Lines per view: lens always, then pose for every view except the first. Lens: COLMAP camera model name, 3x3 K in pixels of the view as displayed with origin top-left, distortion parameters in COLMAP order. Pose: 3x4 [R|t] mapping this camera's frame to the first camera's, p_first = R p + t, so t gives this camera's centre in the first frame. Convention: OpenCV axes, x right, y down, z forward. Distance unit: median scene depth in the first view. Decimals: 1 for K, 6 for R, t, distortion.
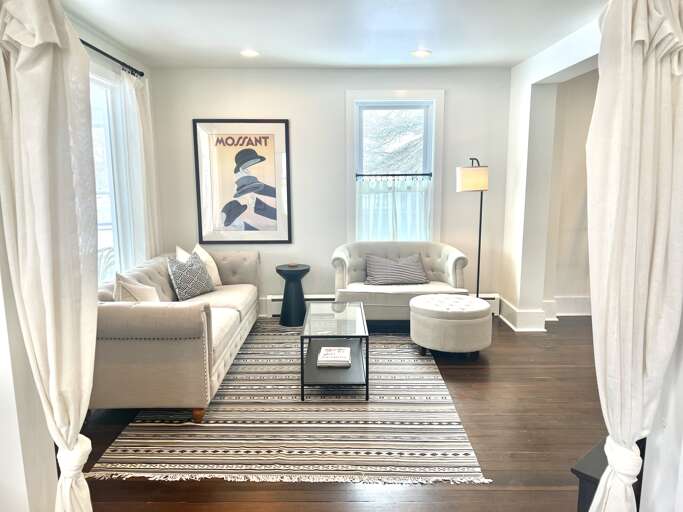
lens RADIAL K [[512.6, 0, 341.5], [0, 512.6, 256.0], [0, 0, 1]] dist [0.085149, -0.099485]
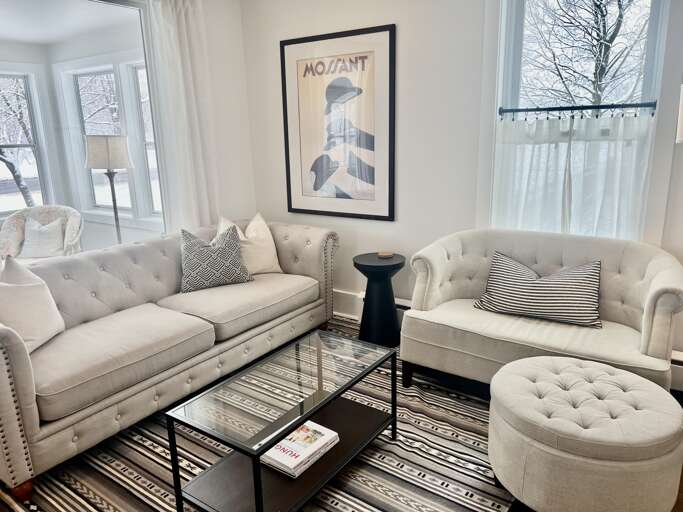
lens RADIAL K [[512.6, 0, 341.5], [0, 512.6, 256.0], [0, 0, 1]] dist [0.085149, -0.099485]
pose [[0.808739, 0.127741, -0.574129, 0.239723], [-0.067023, 0.989788, 0.125812, -0.060378], [0.584337, -0.063269, 0.809041, 0.431249]]
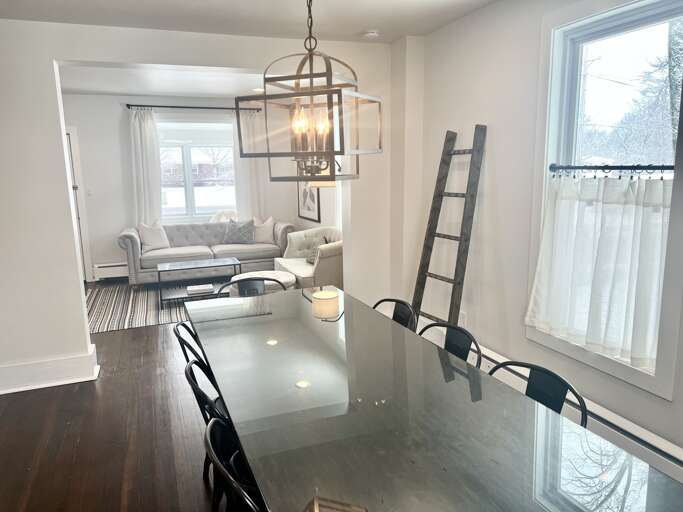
lens RADIAL K [[512.6, 0, 341.5], [0, 512.6, 256.0], [0, 0, 1]] dist [0.085149, -0.099485]
pose [[0.341467, 0.157361, -0.926627, 1.161272], [-0.123058, 0.984883, 0.121906, -0.109876], [0.931803, 0.072402, 0.355670, 0.612287]]
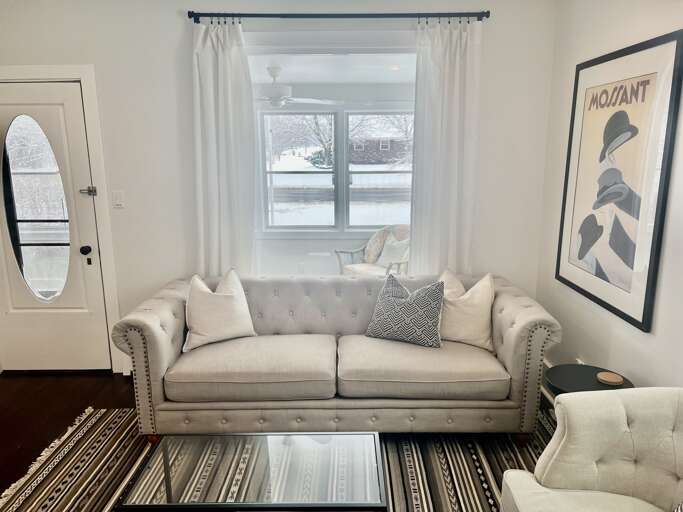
lens RADIAL K [[512.6, 0, 341.5], [0, 512.6, 256.0], [0, 0, 1]] dist [0.085149, -0.099485]
pose [[-0.018060, 0.214378, -0.976584, 0.318377], [-0.144229, 0.965969, 0.214715, -0.144723], [0.989380, 0.144729, 0.013474, 0.755357]]
